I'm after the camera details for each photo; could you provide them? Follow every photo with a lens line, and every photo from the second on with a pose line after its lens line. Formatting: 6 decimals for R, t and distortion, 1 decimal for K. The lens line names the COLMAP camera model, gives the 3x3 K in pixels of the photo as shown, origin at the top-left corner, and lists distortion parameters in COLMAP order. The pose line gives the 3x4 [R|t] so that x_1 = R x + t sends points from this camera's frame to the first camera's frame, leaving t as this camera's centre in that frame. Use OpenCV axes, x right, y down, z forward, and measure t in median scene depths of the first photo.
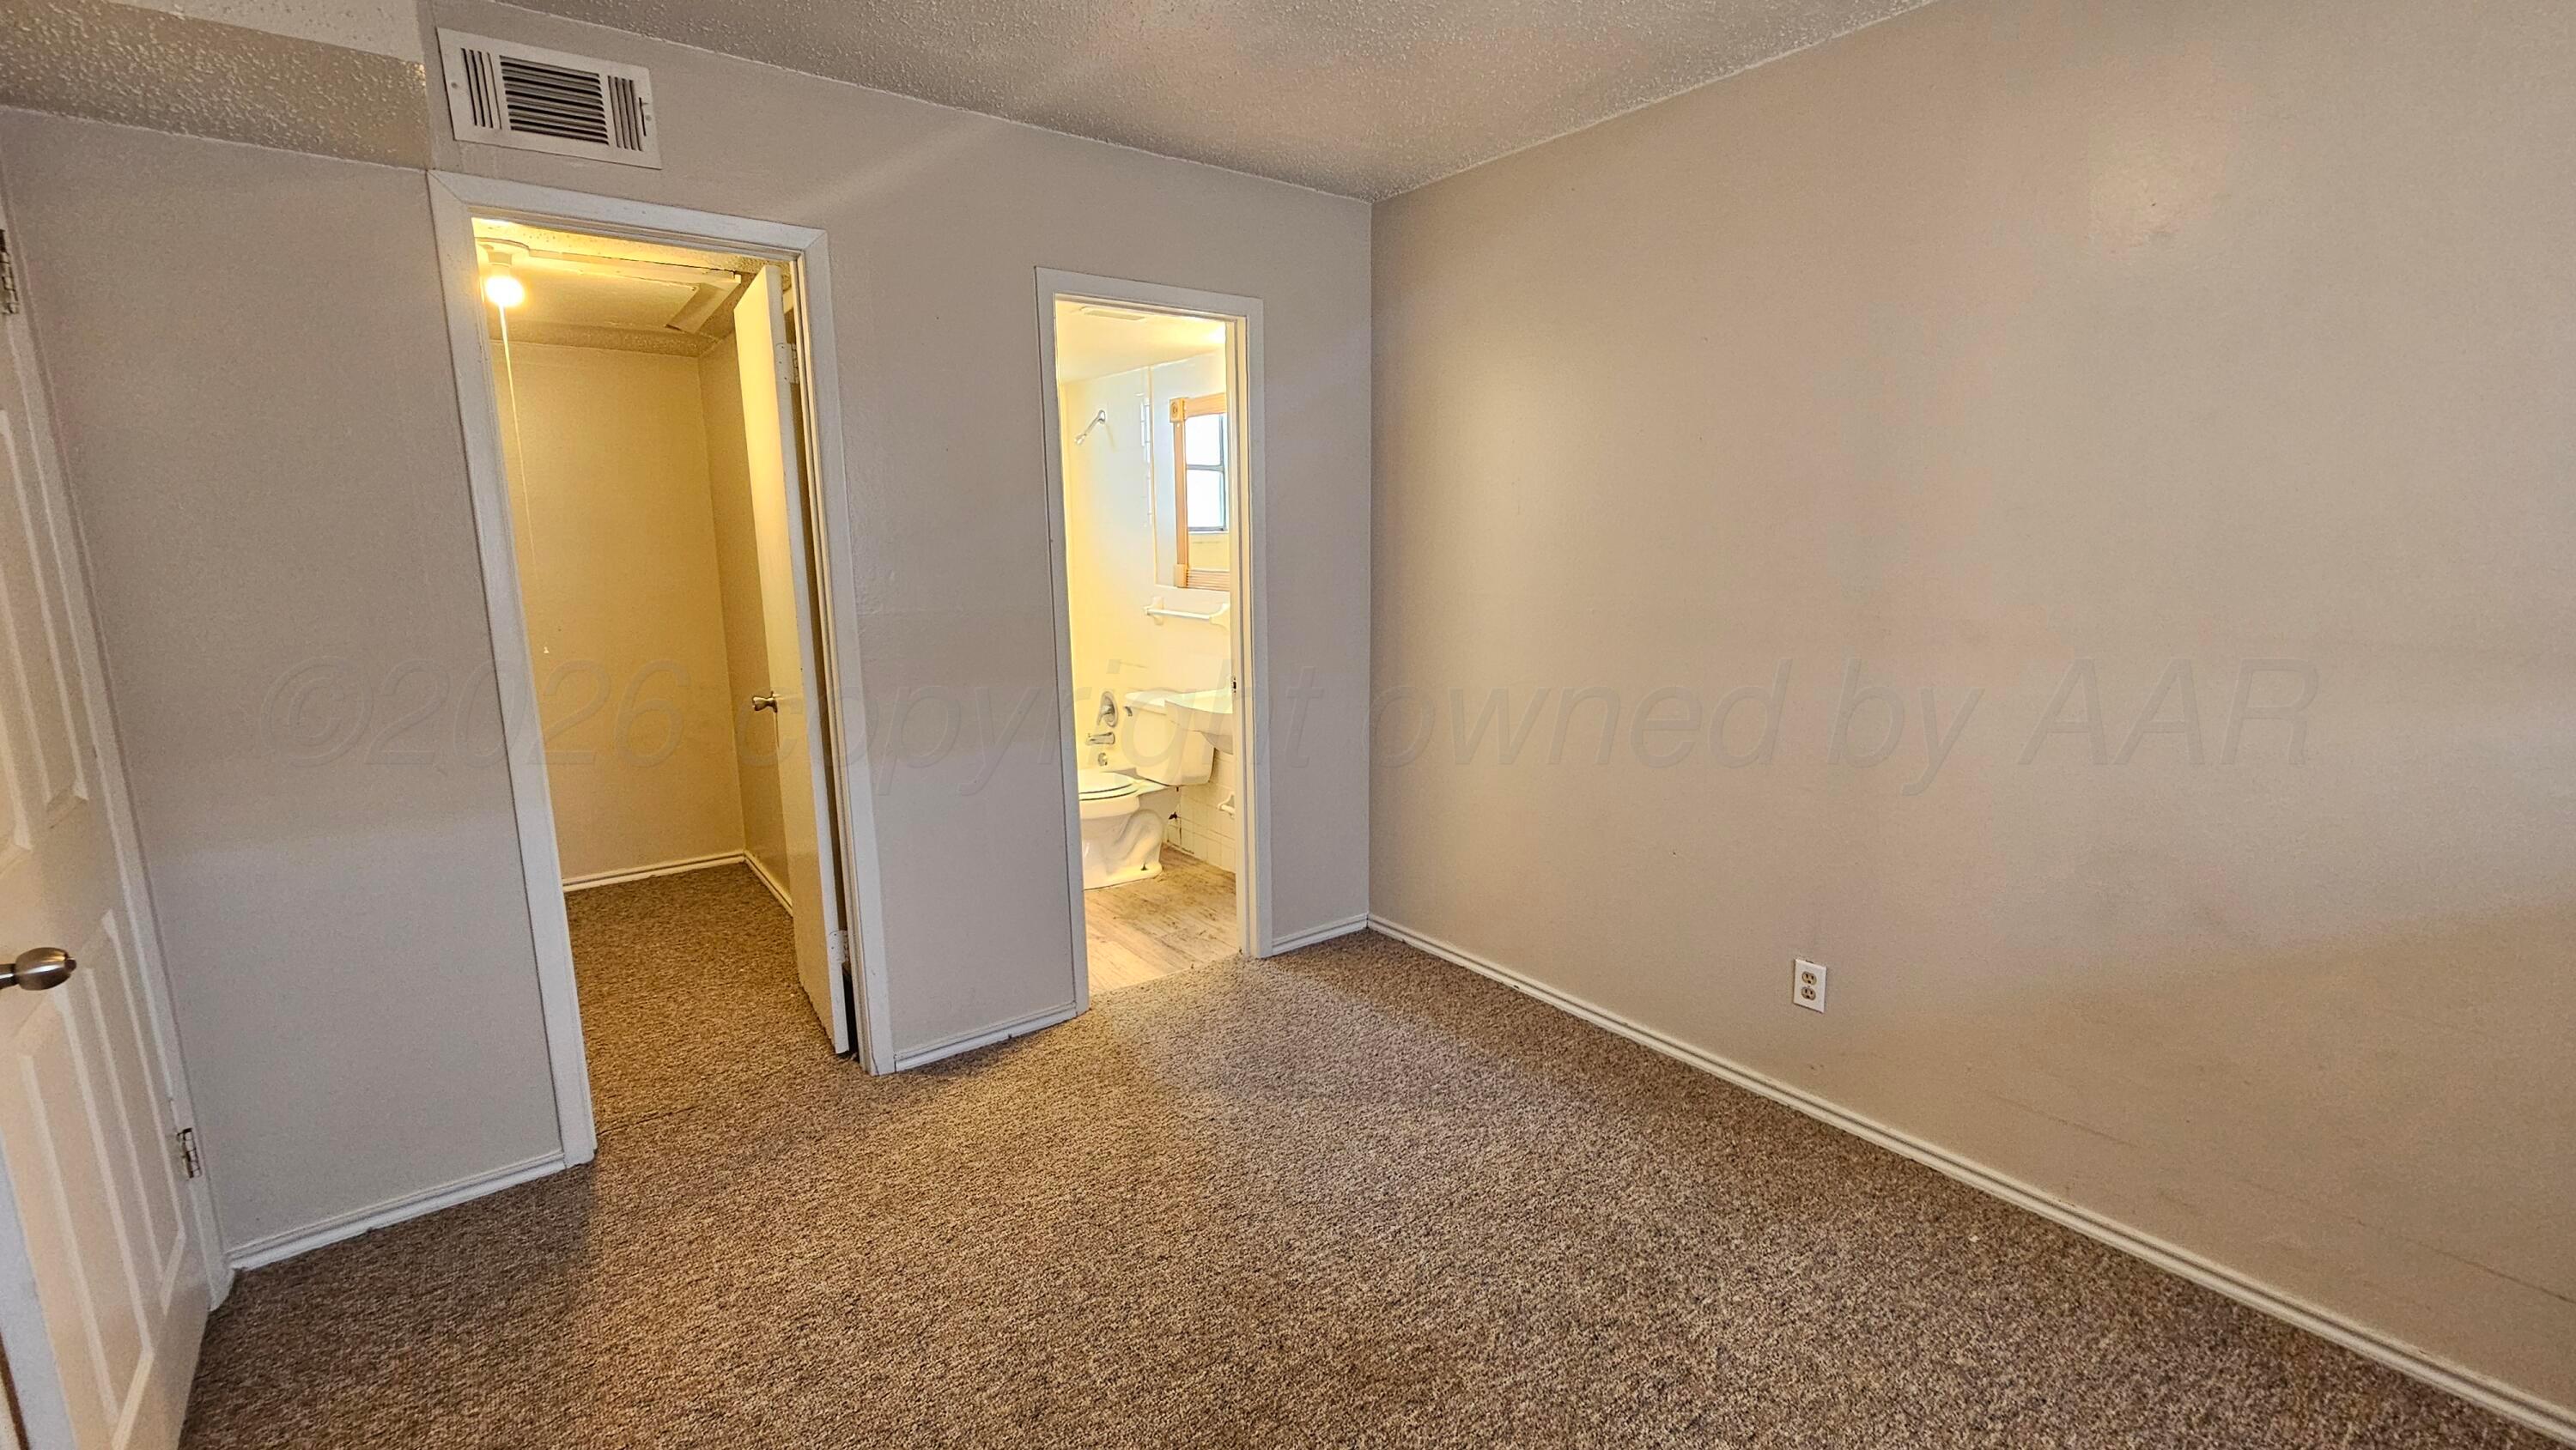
lens RADIAL K [[1052.6, 0, 1271.3], [0, 1052.6, 723.2], [0, 0, 1]] dist [-0.003775, -0.001087]
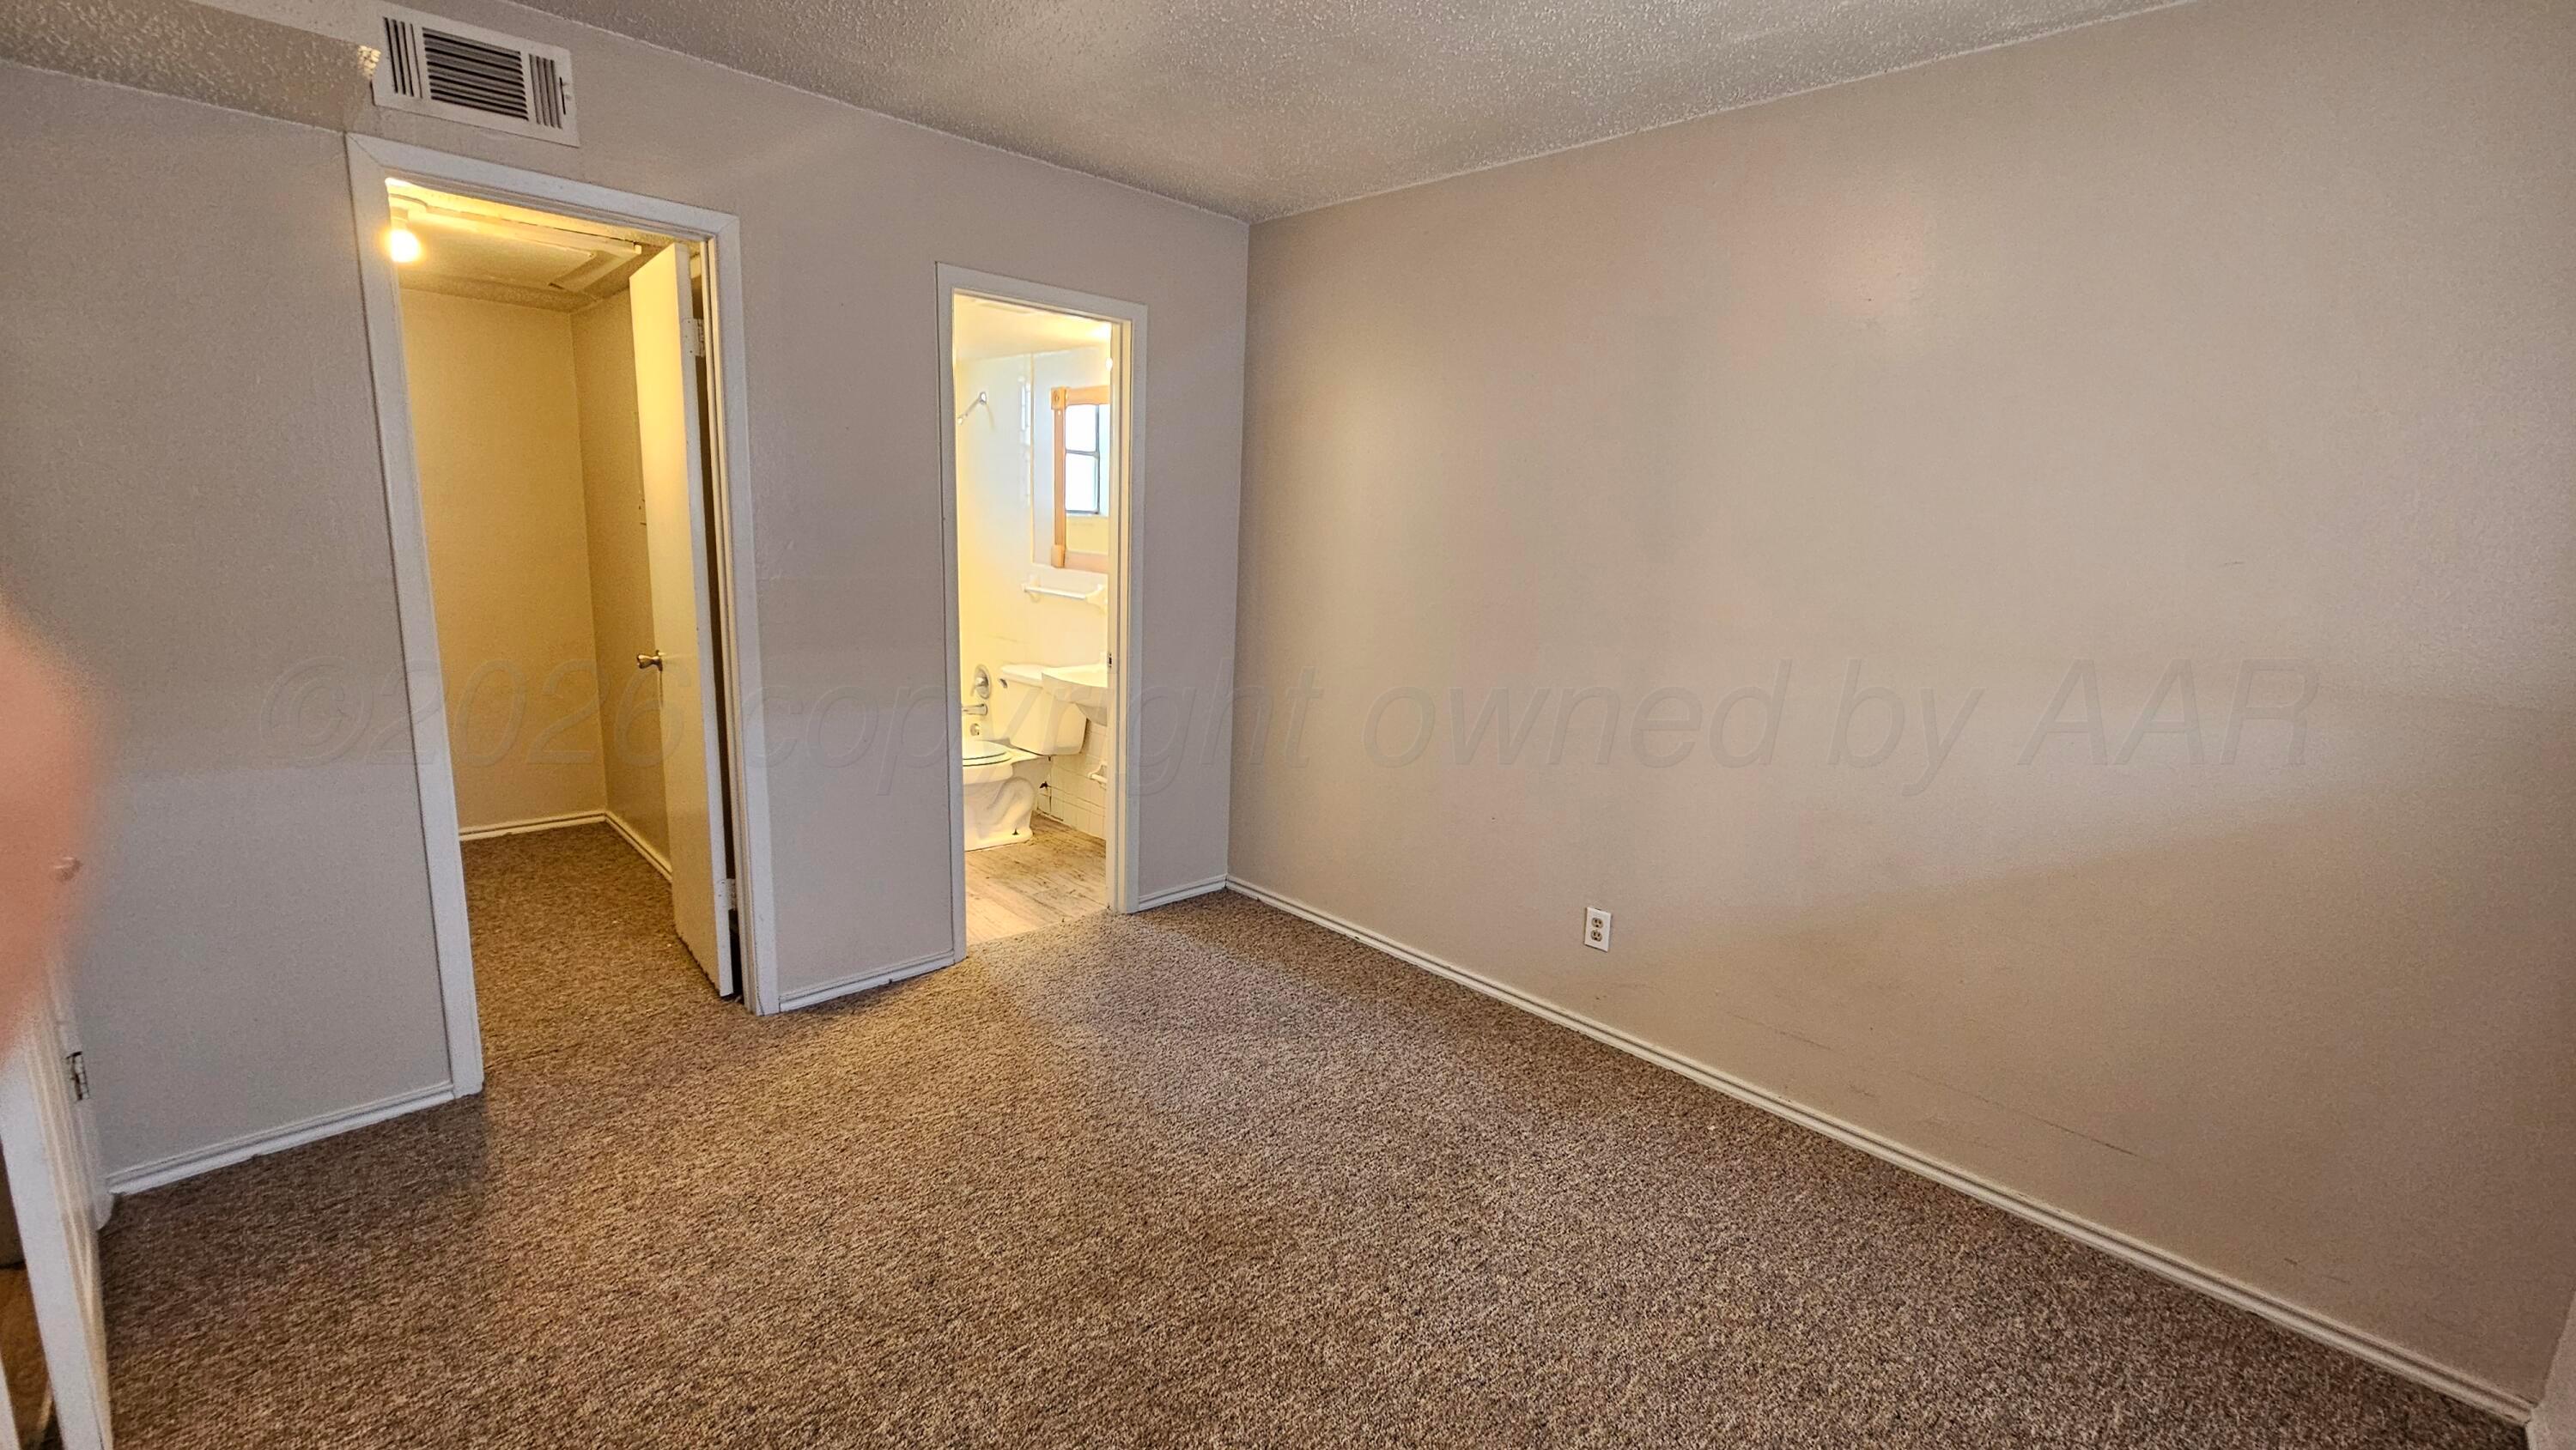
lens RADIAL K [[1043.7, 0, 1266.4], [0, 1043.7, 714.0], [0, 0, 1]] dist [-0.000936, -0.000236]
pose [[0.991443, 0.028794, 0.127328, -0.017074], [-0.029517, 0.999557, 0.003795, 0.015294], [-0.127162, -0.007521, 0.991853, -0.132249]]
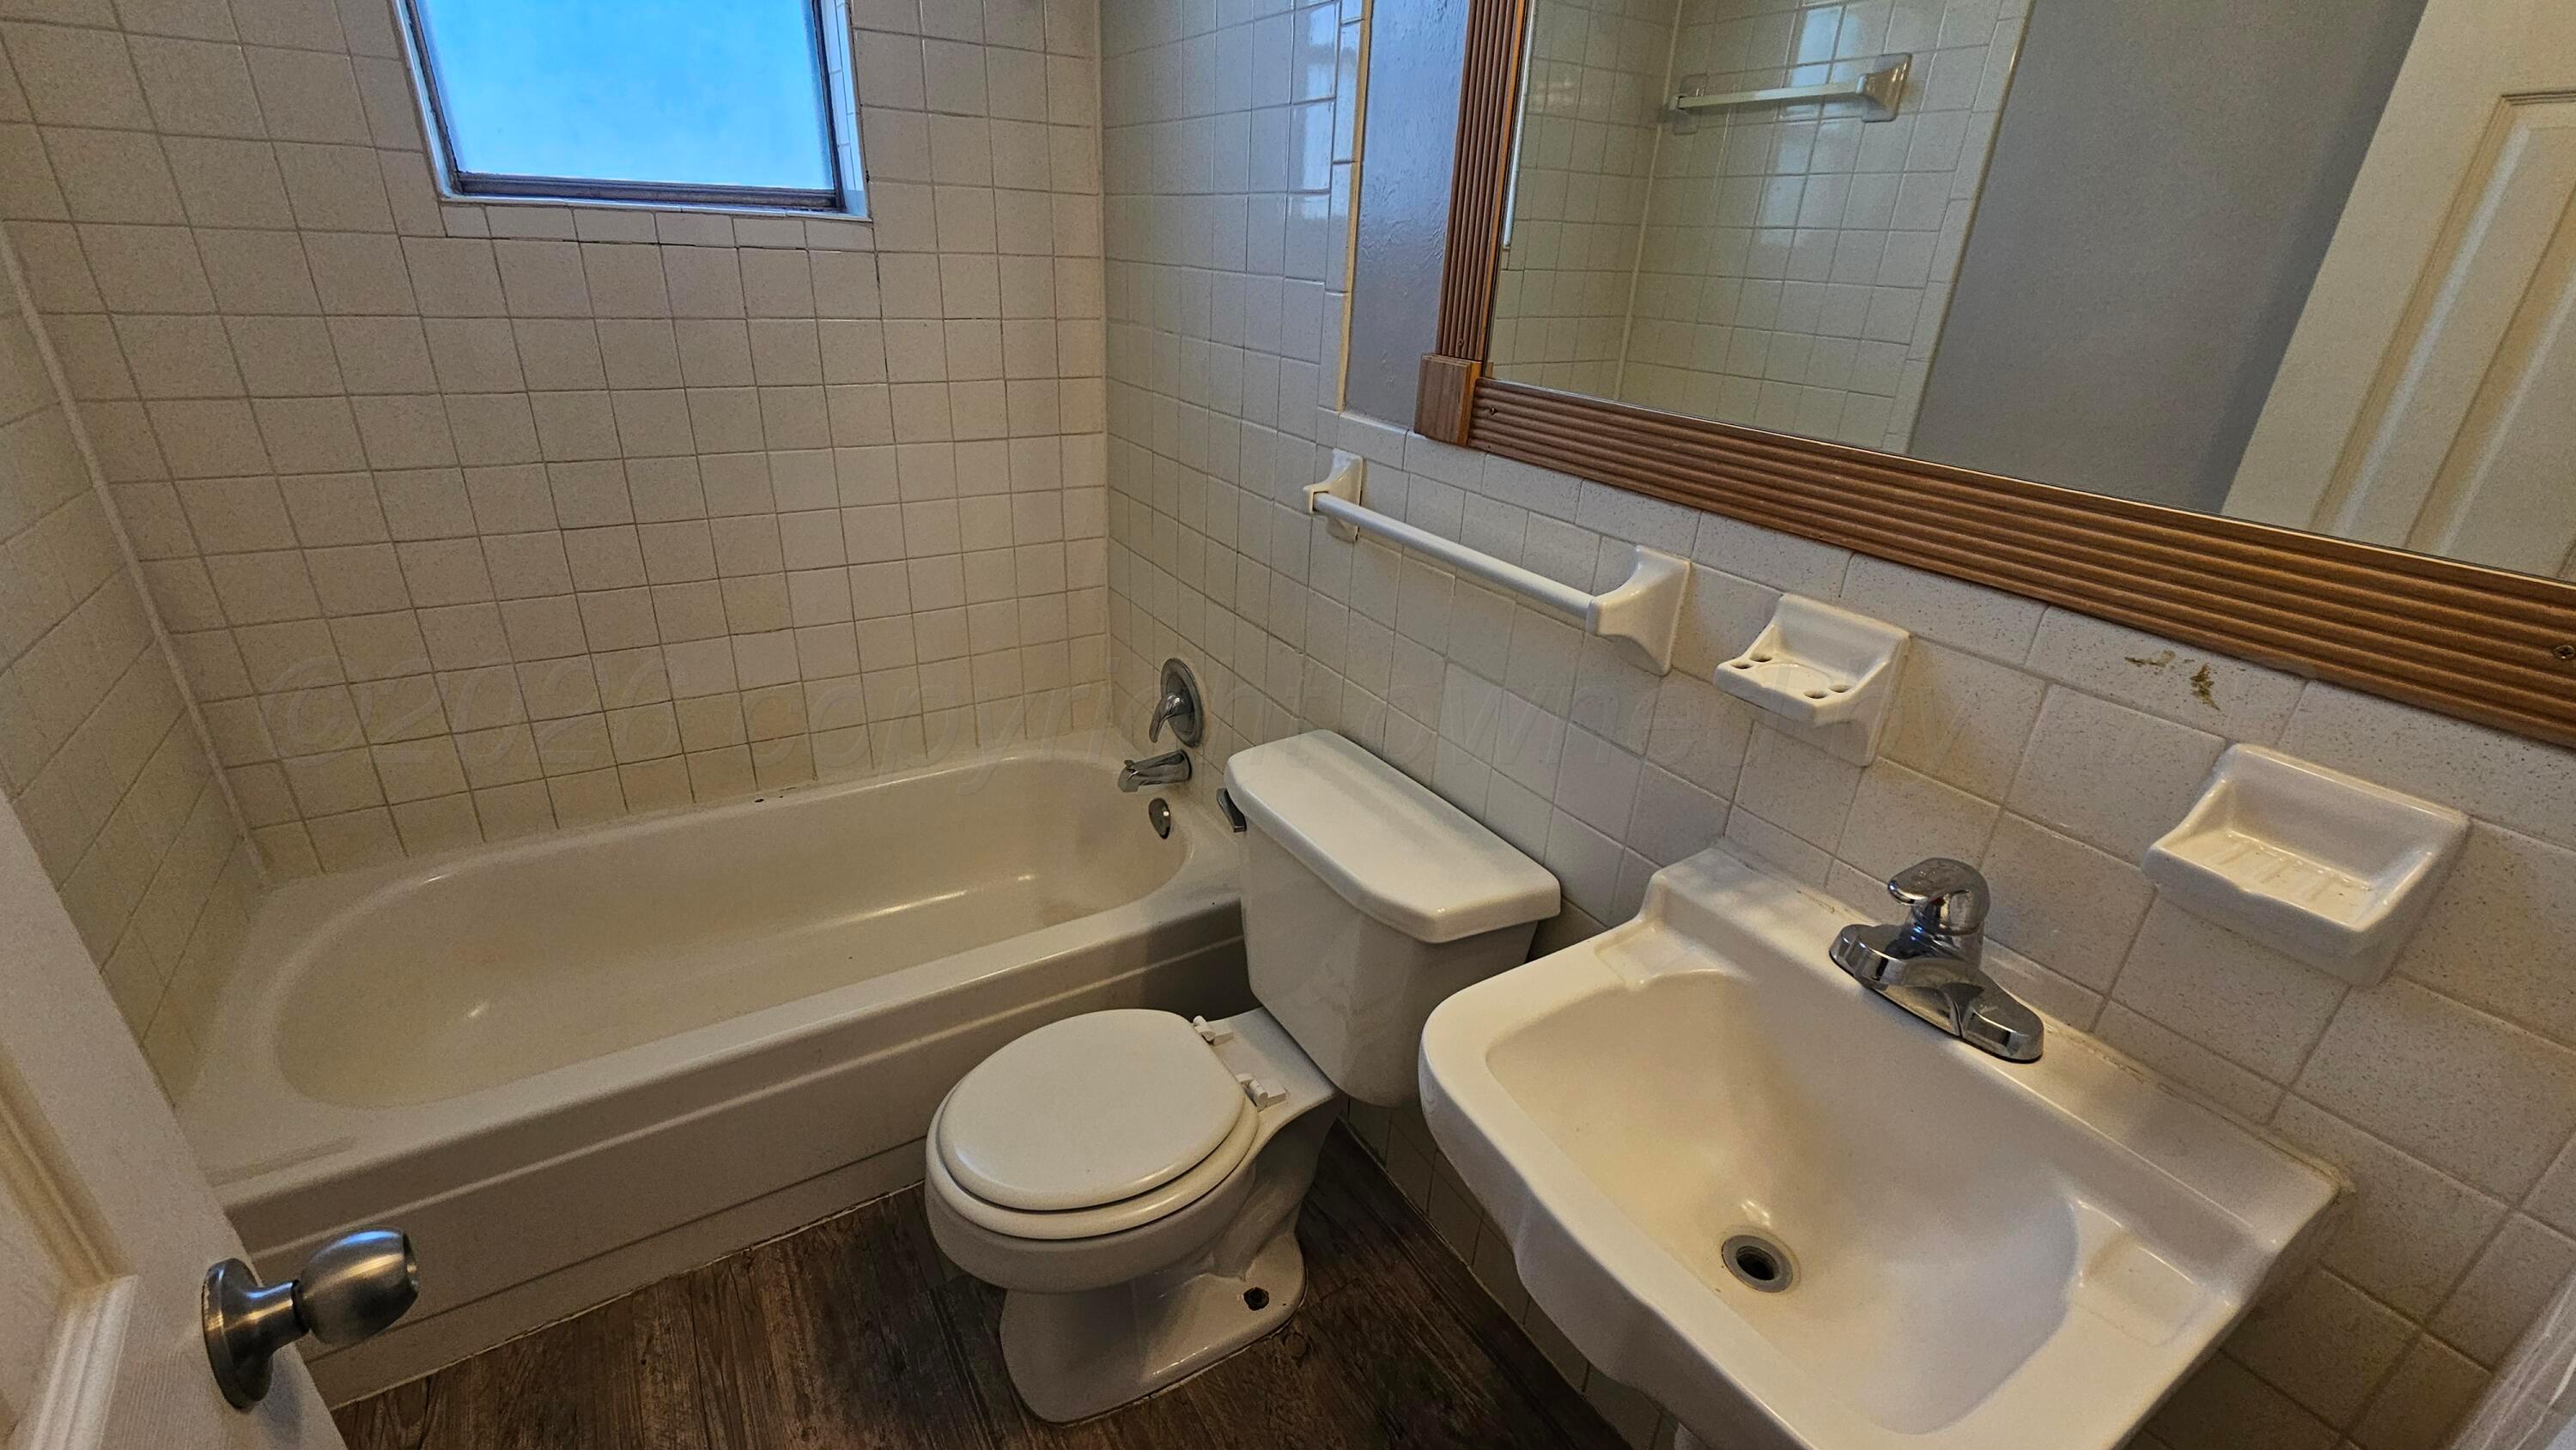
lens RADIAL K [[1052.6, 0, 1271.3], [0, 1052.6, 723.2], [0, 0, 1]] dist [-0.003775, -0.001087]
pose [[0.994528, 0.093021, -0.047550, -0.242084], [-0.078112, 0.964357, 0.252813, -0.262164], [0.069372, -0.247715, 0.966346, 1.473815]]
